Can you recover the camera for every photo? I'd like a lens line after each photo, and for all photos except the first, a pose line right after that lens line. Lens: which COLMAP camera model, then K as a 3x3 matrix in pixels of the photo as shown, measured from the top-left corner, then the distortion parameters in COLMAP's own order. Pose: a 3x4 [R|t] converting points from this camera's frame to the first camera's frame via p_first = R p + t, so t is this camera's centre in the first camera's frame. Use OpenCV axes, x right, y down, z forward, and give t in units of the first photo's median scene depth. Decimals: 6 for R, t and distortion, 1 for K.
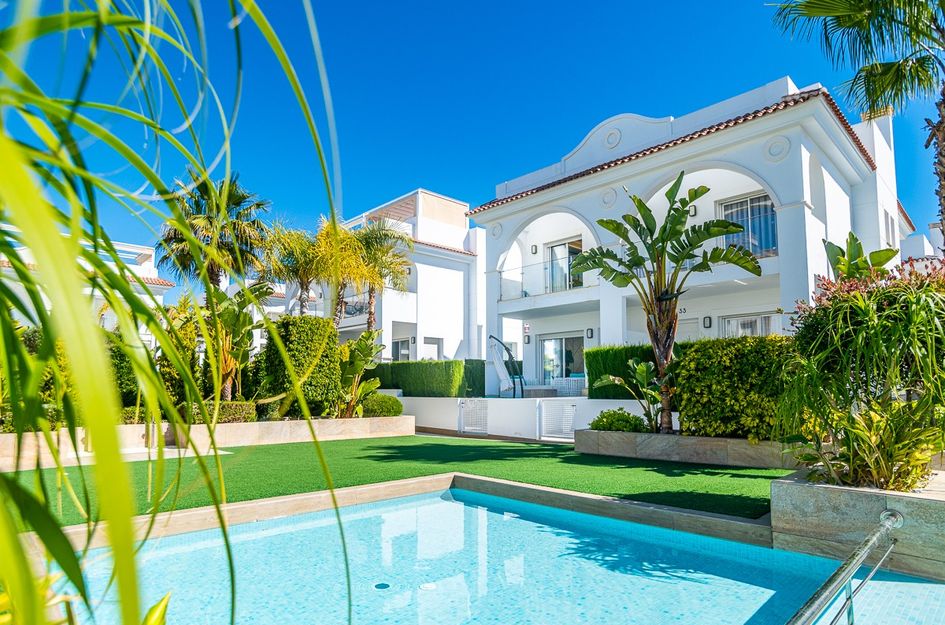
lens RADIAL K [[544.9, 0, 473.9], [0, 544.9, 328.3], [0, 0, 1]] dist [-0.042267, 0.002597]
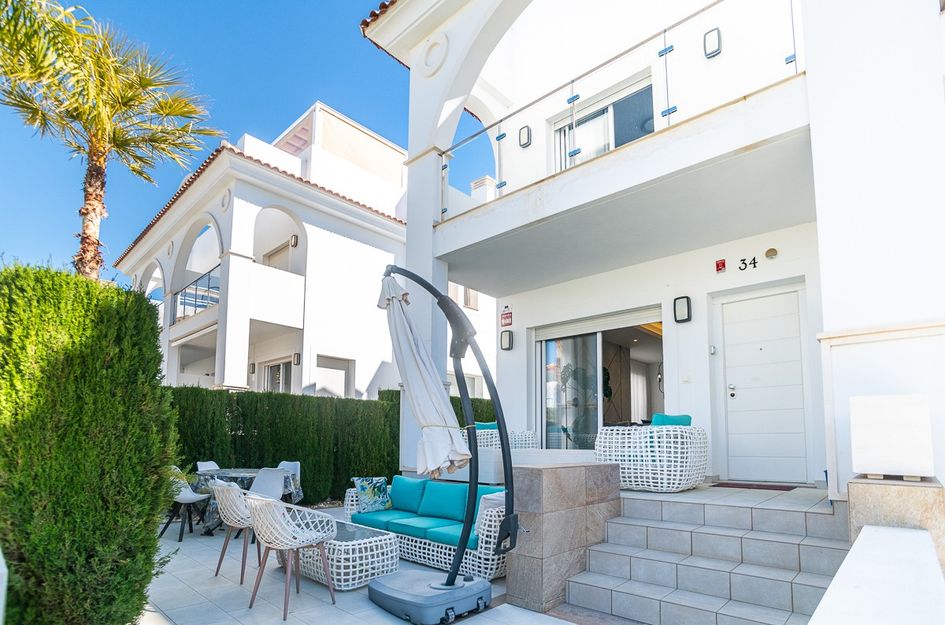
lens RADIAL K [[485.2, 0, 479.4], [0, 485.2, 378.5], [0, 0, 1]] dist [-0.056919, 0.024884]
pose [[0.996479, 0.025766, 0.079781, 0.057031], [-0.024078, 0.999467, -0.022044, 0.075472], [-0.080306, 0.020045, 0.996569, 0.771745]]
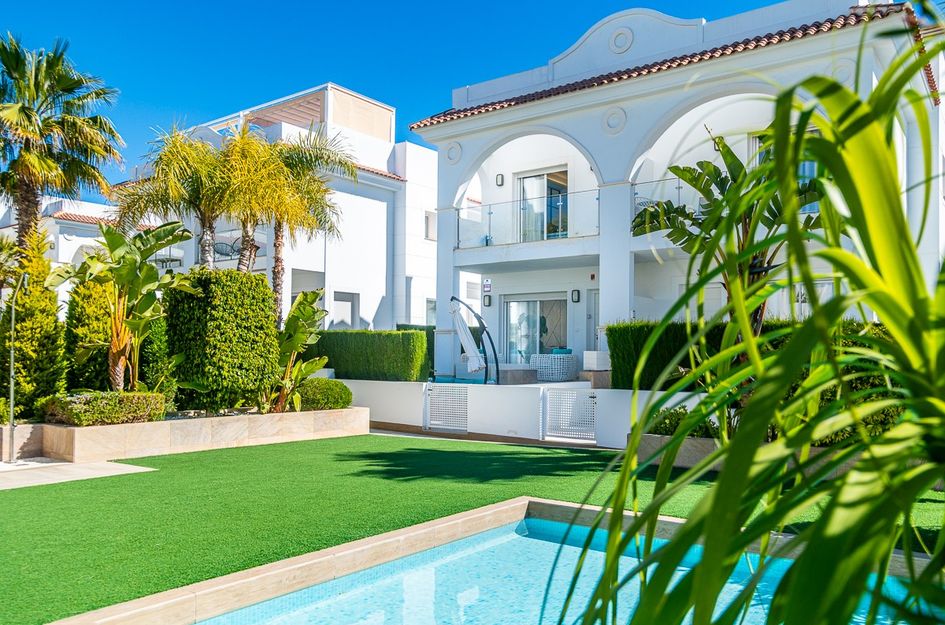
lens RADIAL K [[740.6, 0, 471.3], [0, 740.6, 313.5], [0, 0, 1]] dist [-0.011695, -0.009312]
pose [[0.986201, 0.019342, 0.164419, -0.115196], [-0.028439, 0.998181, 0.053155, -0.019518], [-0.163092, -0.057098, 0.984957, -0.003701]]
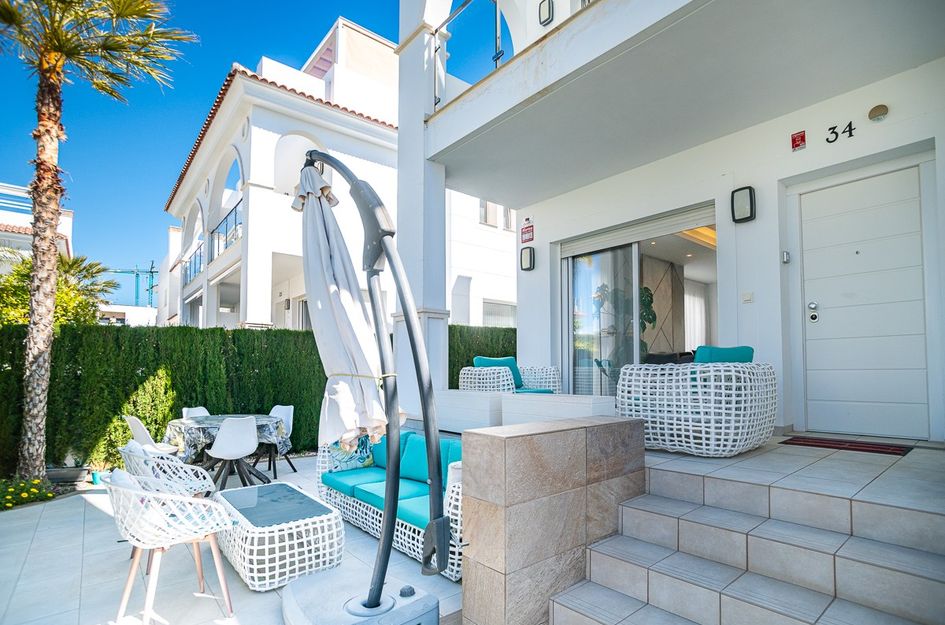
lens RADIAL K [[485.2, 0, 478.2], [0, 485.2, 344.1], [0, 0, 1]] dist [-0.056919, 0.024884]
pose [[0.999209, -0.003841, -0.039587, 0.096131], [0.005963, 0.998544, 0.053619, 0.075317], [0.039324, -0.053813, 0.997776, 0.838038]]
